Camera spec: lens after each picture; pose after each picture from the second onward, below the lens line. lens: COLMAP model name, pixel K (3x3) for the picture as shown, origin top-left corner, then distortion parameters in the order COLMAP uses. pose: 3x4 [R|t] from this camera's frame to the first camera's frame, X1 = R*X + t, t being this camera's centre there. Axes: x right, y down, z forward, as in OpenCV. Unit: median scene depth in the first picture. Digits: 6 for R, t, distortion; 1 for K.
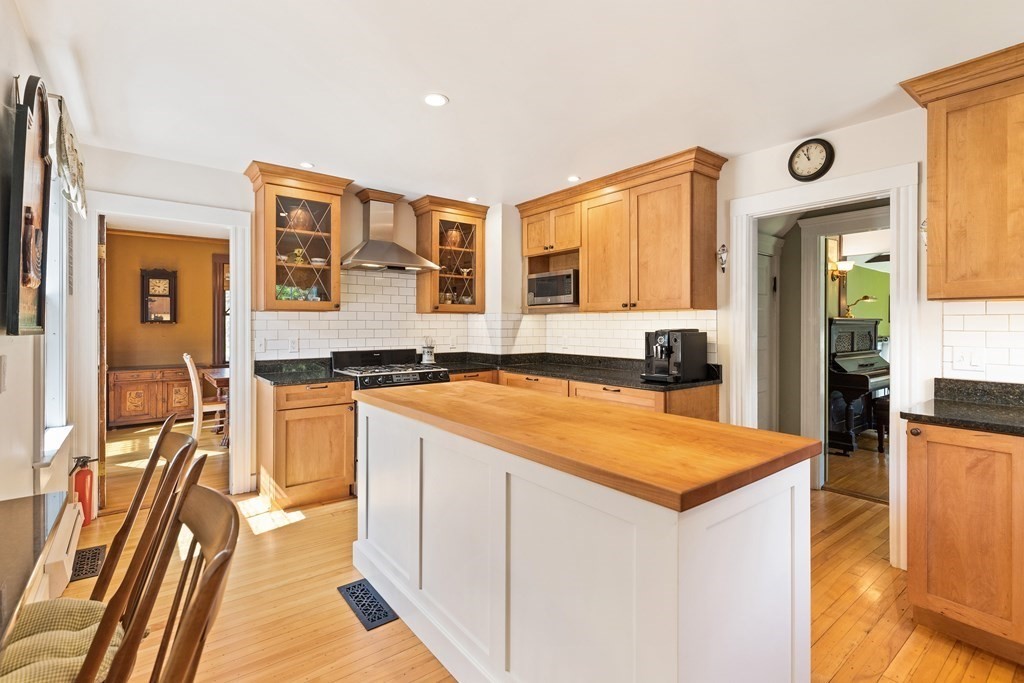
lens RADIAL K [[474.1, 0, 519.5], [0, 474.1, 333.8], [0, 0, 1]] dist [0.001219, 0.000144]
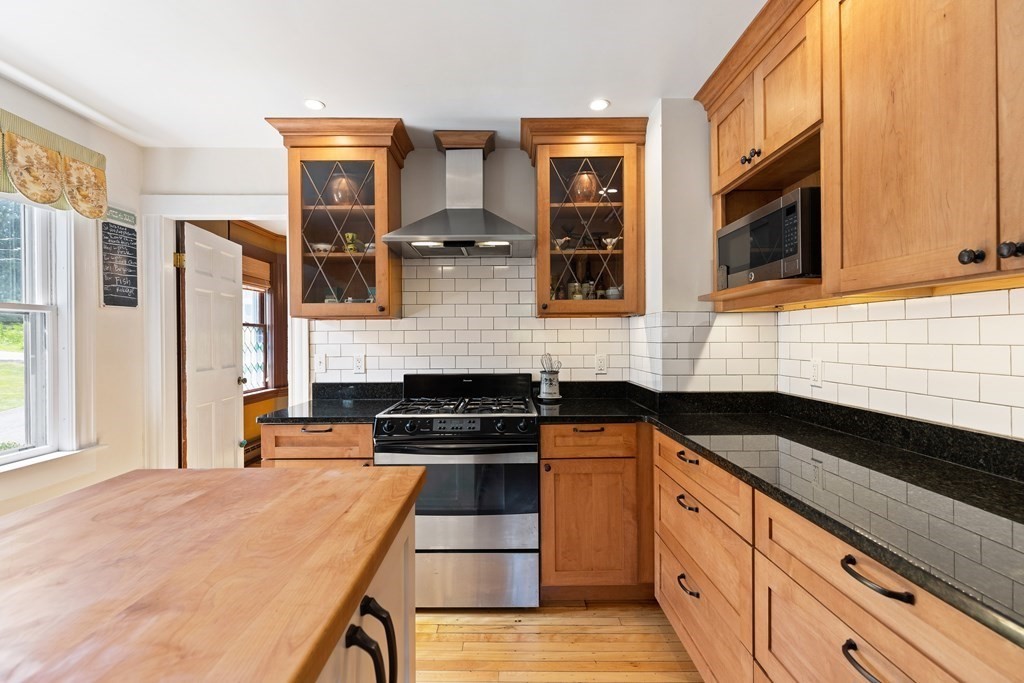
lens RADIAL K [[474.1, 0, 487.3], [0, 474.1, 342.5], [0, 0, 1]] dist [0.001219, 0.000144]
pose [[0.780161, 0.000525, -0.625578, 0.133268], [-0.005568, 0.999966, -0.006105, -0.005852], [0.625554, 0.008246, 0.780138, 0.466715]]
